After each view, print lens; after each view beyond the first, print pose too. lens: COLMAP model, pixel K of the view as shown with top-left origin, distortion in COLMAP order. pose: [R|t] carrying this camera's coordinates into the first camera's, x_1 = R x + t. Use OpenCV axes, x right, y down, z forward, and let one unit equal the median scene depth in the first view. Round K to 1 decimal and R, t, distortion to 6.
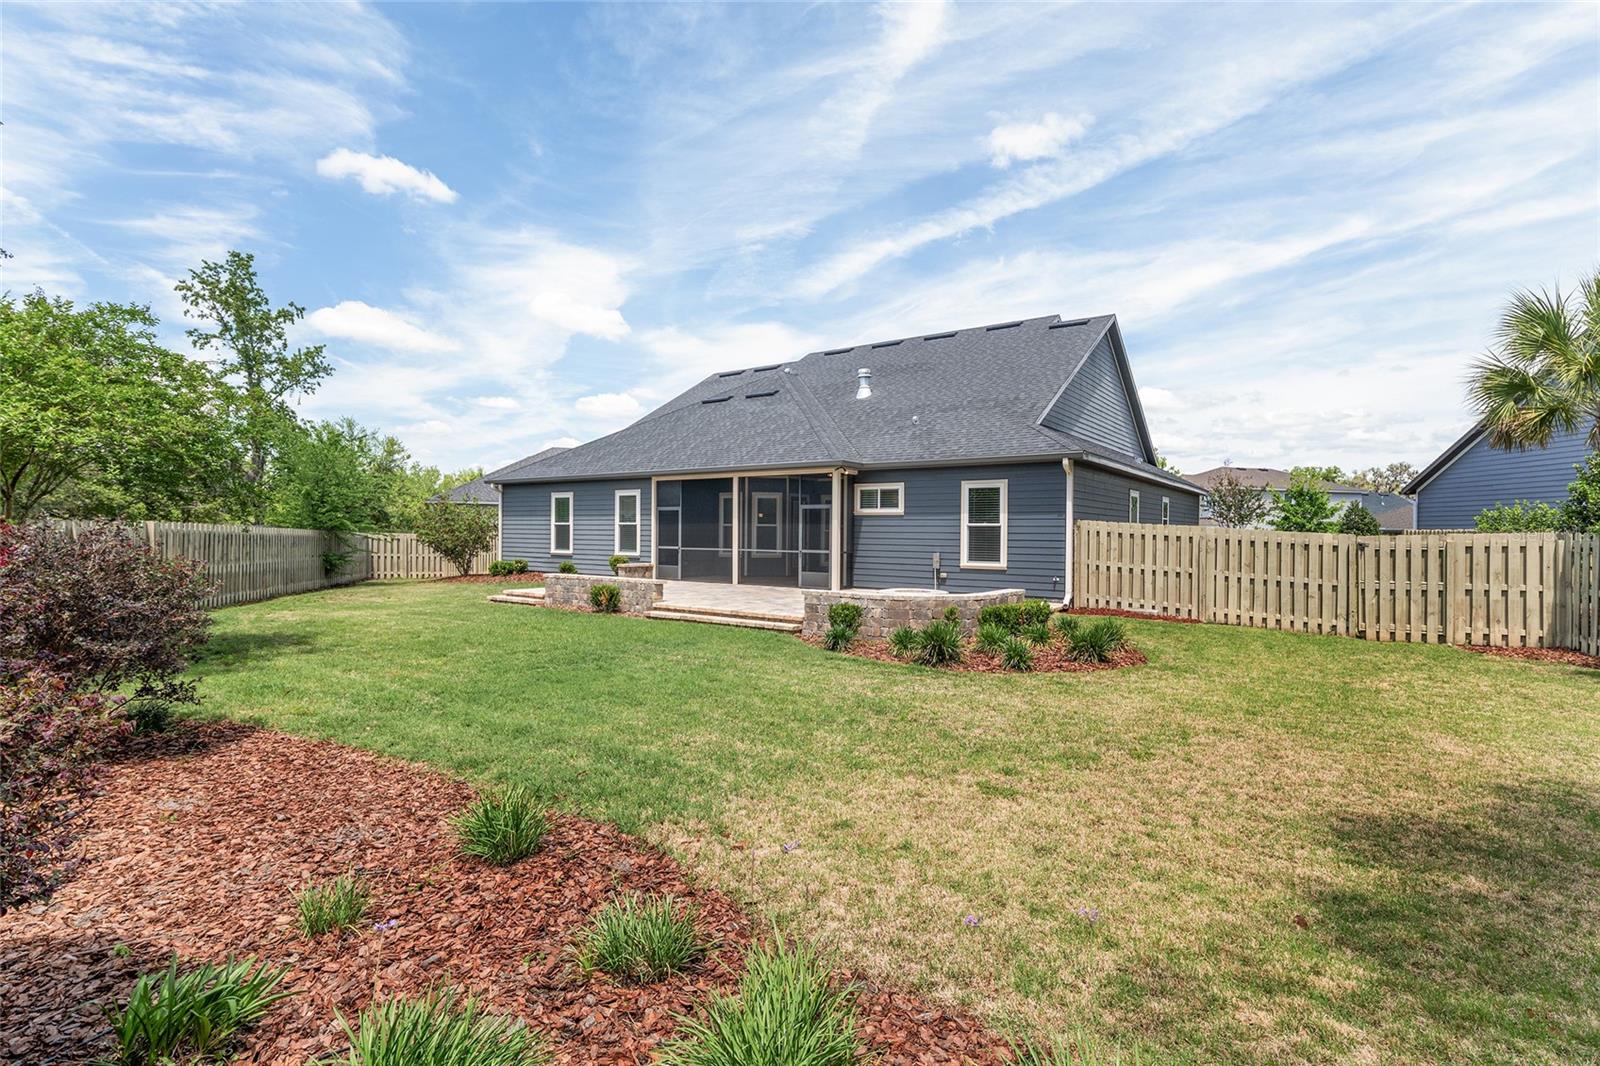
lens RADIAL K [[767.3, 0, 795.3], [0, 767.3, 533.4], [0, 0, 1]] dist [0.001363, -0.001678]
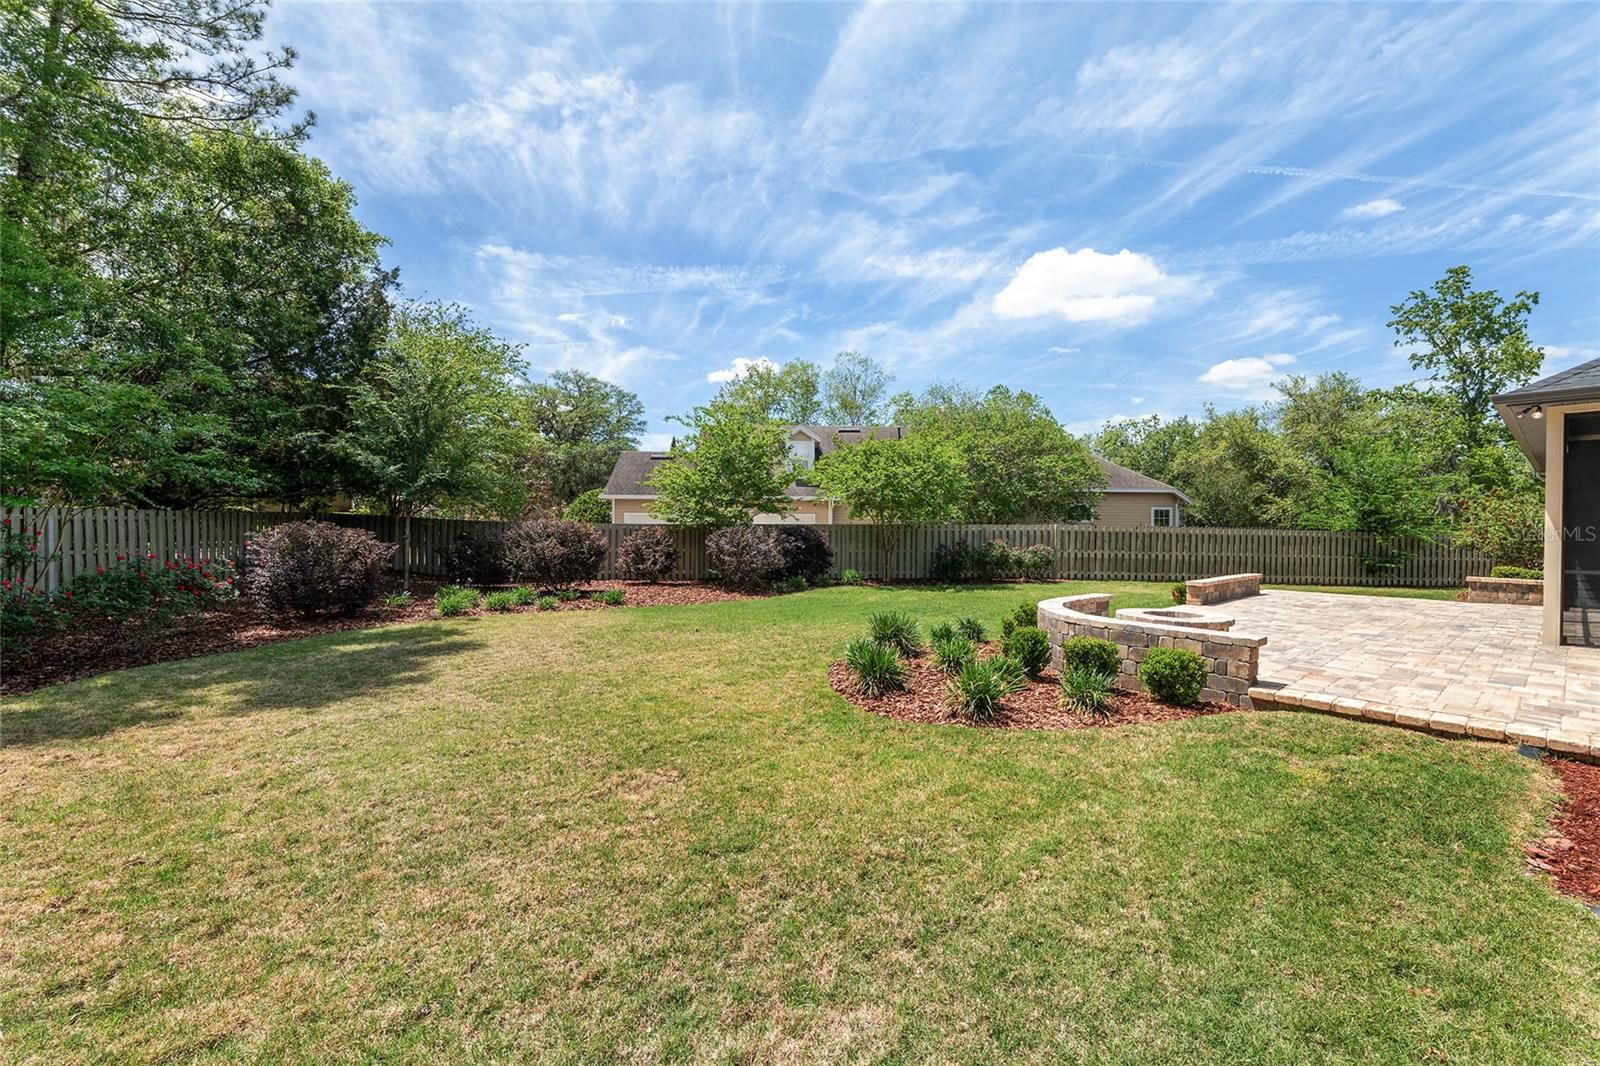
lens RADIAL K [[648.3, 0, 802.9], [0, 648.3, 534.2], [0, 0, 1]] dist [-0.009538, -0.000378]
pose [[-0.250055, 0.002881, -0.968227, 0.574352], [-0.010710, 0.999926, 0.005741, 0.003239], [0.968172, 0.011806, -0.250005, 0.601921]]
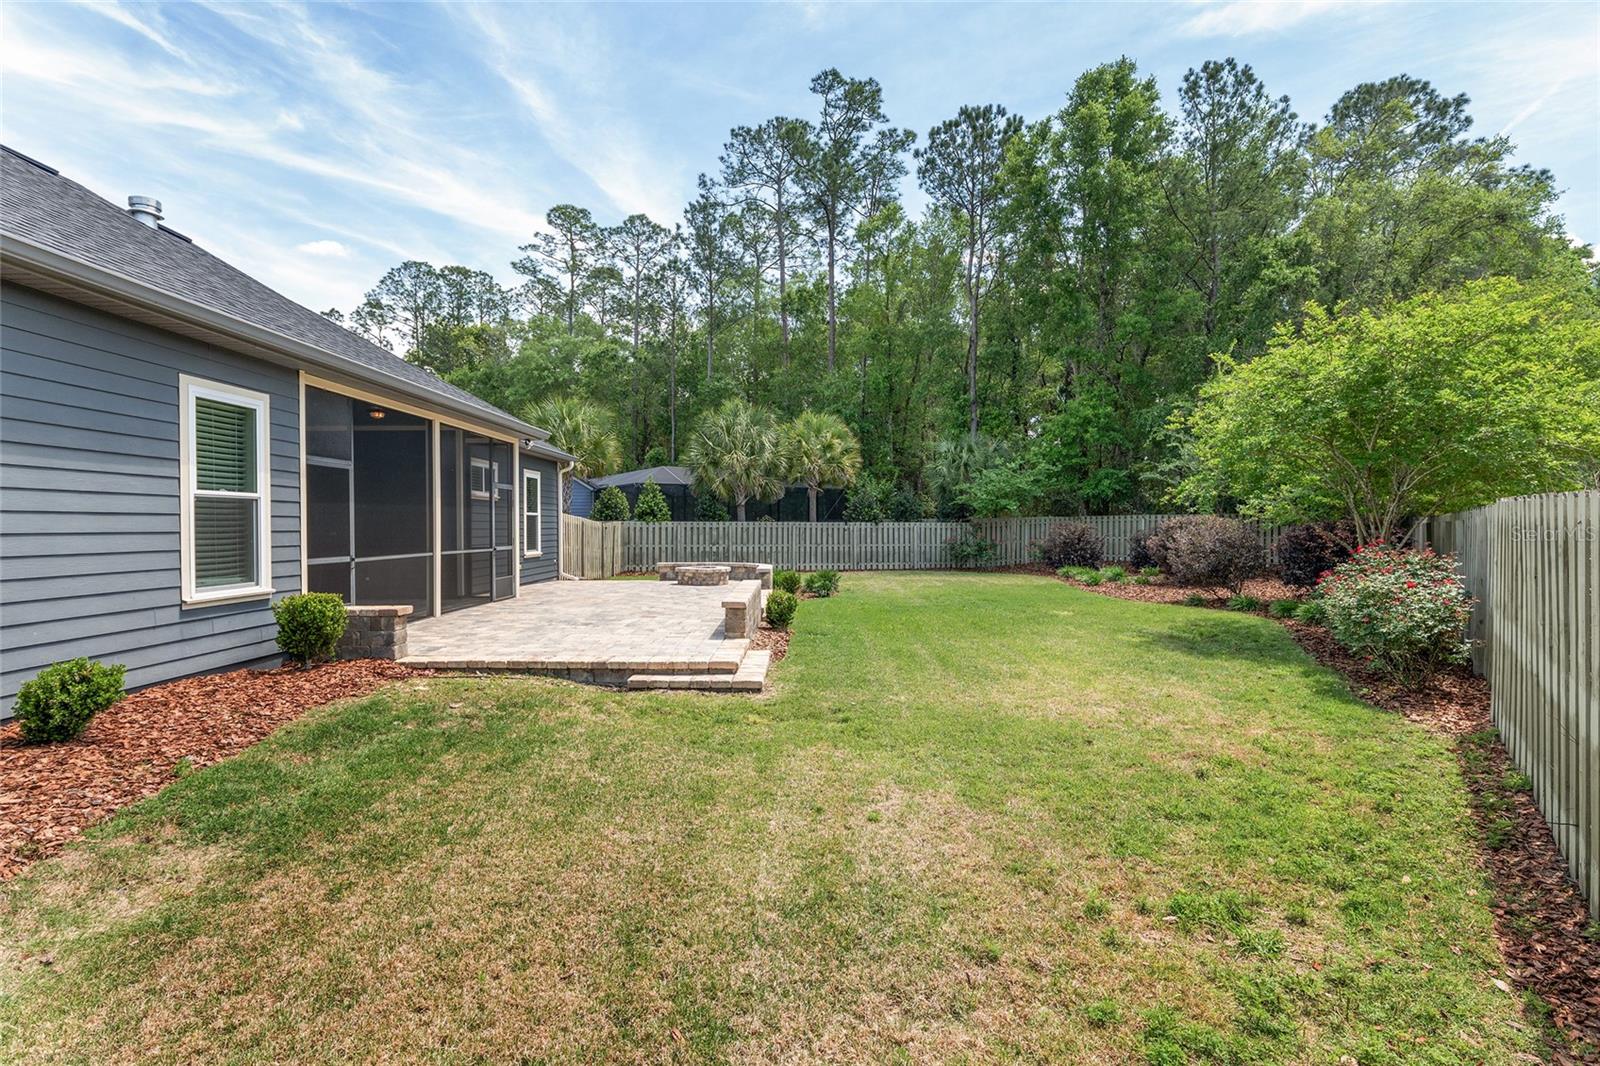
lens RADIAL K [[767.3, 0, 795.3], [0, 767.3, 533.4], [0, 0, 1]] dist [0.001363, -0.001678]
pose [[-0.577621, -0.014054, 0.816184, -0.716353], [0.000302, 0.999848, 0.017430, -0.002916], [-0.816305, 0.010314, -0.577529, 1.176760]]
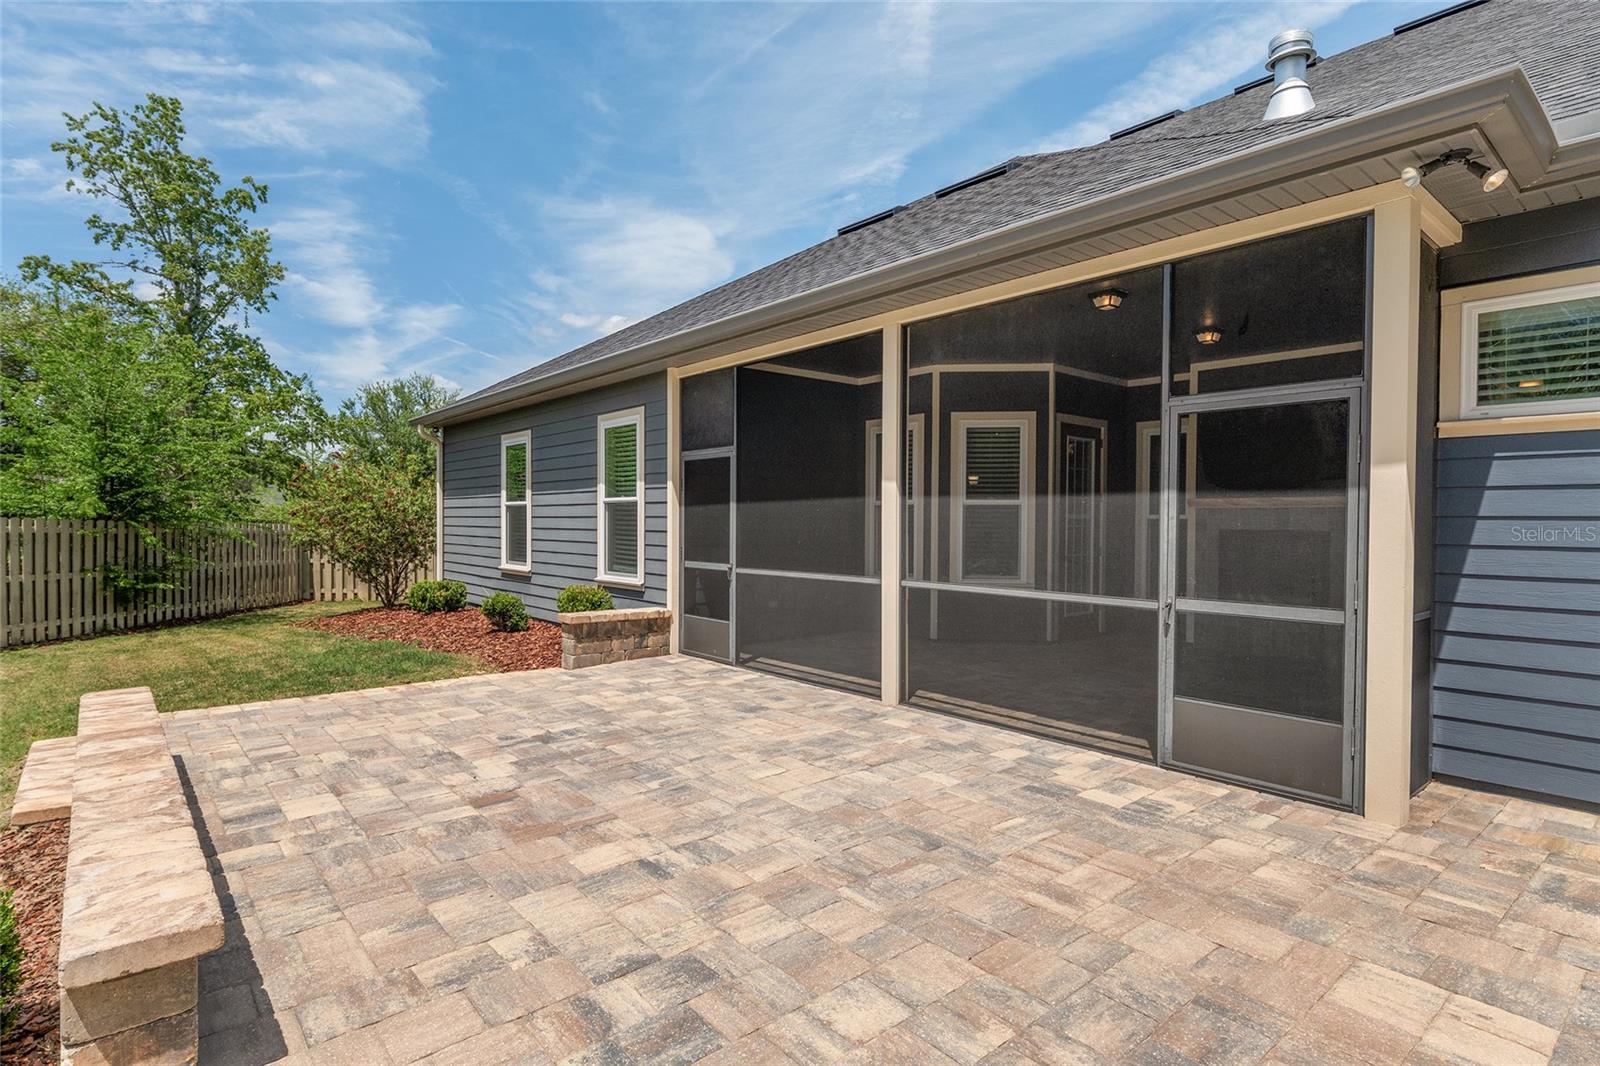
lens RADIAL K [[821.4, 0, 796.6], [0, 821.4, 532.3], [0, 0, 1]] dist [0.002143, -0.000187]
pose [[0.970371, 0.000604, -0.241617, -0.040685], [0.001809, 0.999951, 0.009763, -0.000602], [0.241611, -0.009910, 0.970322, 0.739625]]
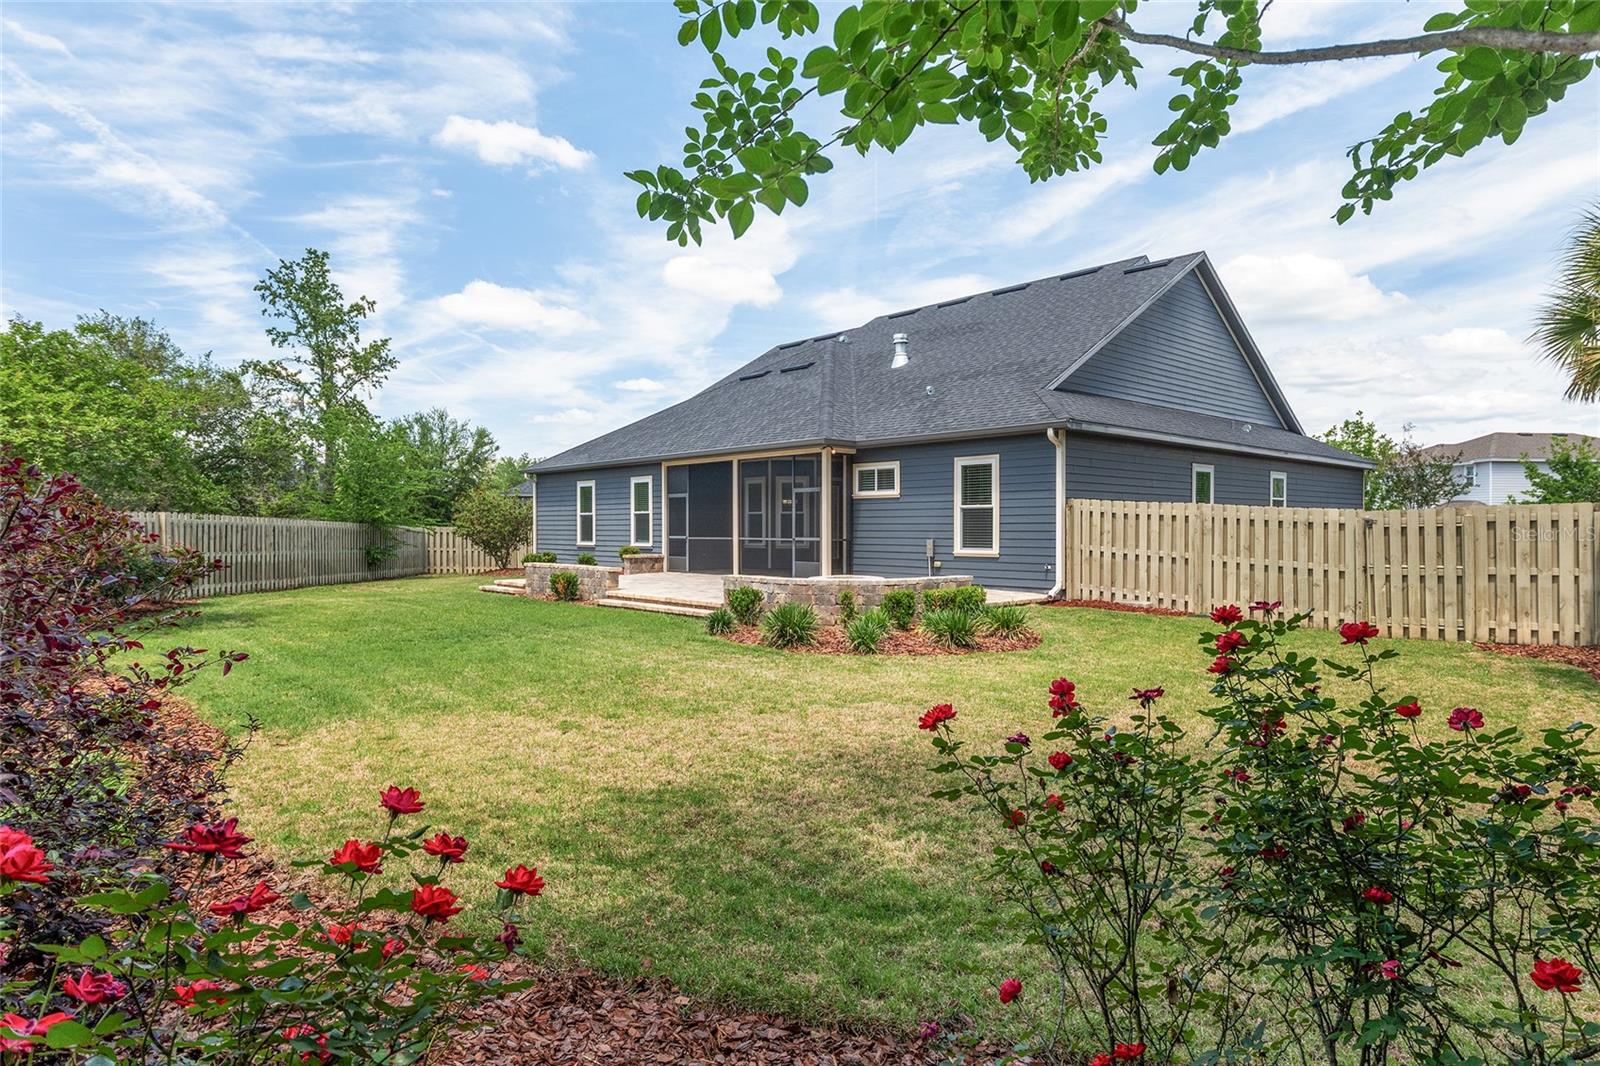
lens RADIAL K [[915.3, 0, 794.5], [0, 915.3, 532.2], [0, 0, 1]] dist [-0.003078, -0.000180]
pose [[0.977636, -0.007785, -0.210161, 0.236376], [0.008088, 0.999967, 0.000581, 0.014482], [0.210149, -0.002268, 0.977667, -0.065162]]
